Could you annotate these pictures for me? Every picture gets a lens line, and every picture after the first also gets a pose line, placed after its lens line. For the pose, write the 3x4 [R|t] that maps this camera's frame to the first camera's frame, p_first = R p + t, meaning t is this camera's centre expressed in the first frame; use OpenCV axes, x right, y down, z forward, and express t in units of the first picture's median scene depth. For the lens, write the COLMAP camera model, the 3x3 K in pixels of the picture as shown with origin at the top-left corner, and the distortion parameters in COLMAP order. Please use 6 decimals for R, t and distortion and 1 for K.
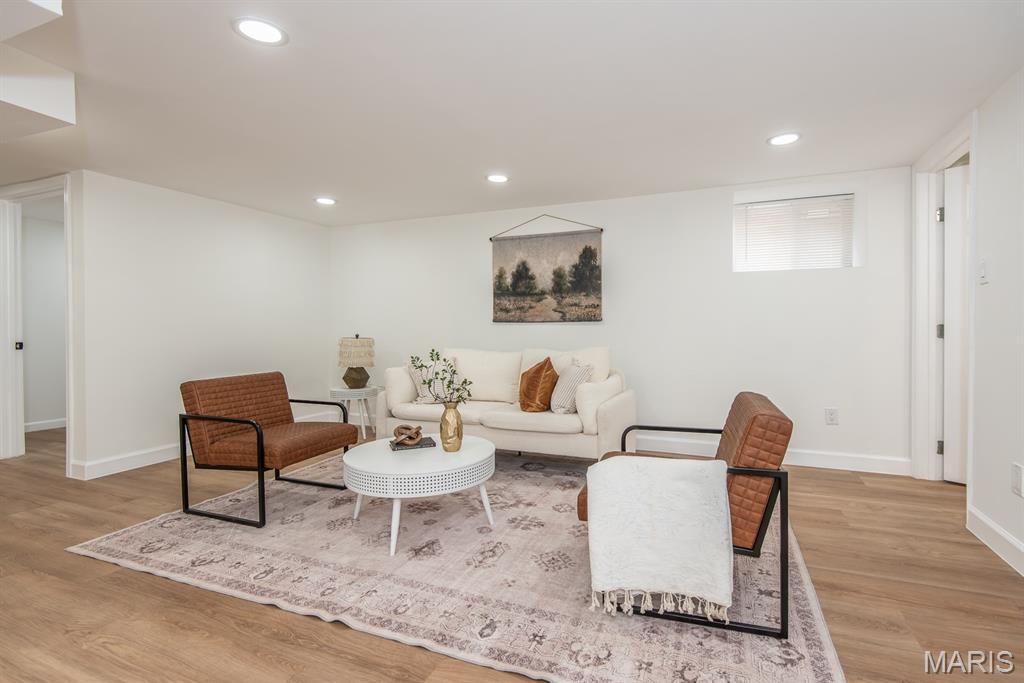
lens RADIAL K [[484.4, 0, 532.7], [0, 484.4, 335.1], [0, 0, 1]] dist [0.010892, -0.000891]
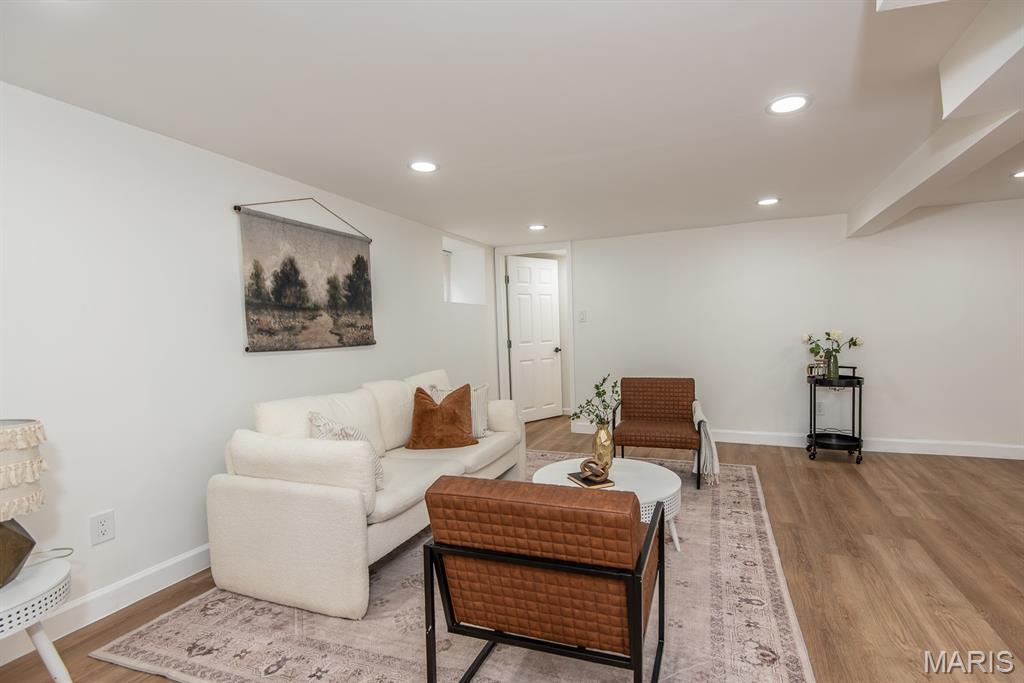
lens RADIAL K [[480.3, 0, 563.7], [0, 480.3, 349.8], [0, 0, 1]] dist [0.016533, -0.000669]
pose [[-0.053381, -0.038698, 0.997824, -0.723649], [0.040346, 0.998349, 0.040876, -0.039777], [-0.997759, 0.042440, -0.051731, 0.682498]]
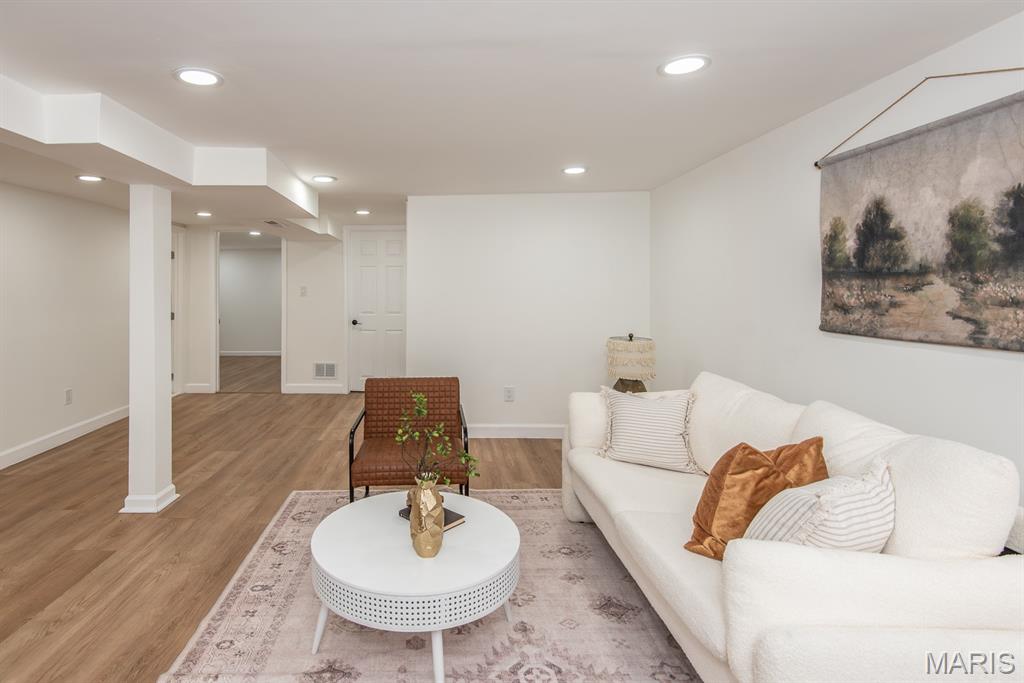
lens RADIAL K [[509.2, 0, 433.2], [0, 509.2, 295.1], [0, 0, 1]] dist [0.024409, -0.010630]
pose [[0.342325, 0.006090, -0.939562, 0.291493], [-0.001809, 0.999981, 0.005823, -0.068839], [0.939580, -0.000294, 0.342330, 0.469551]]
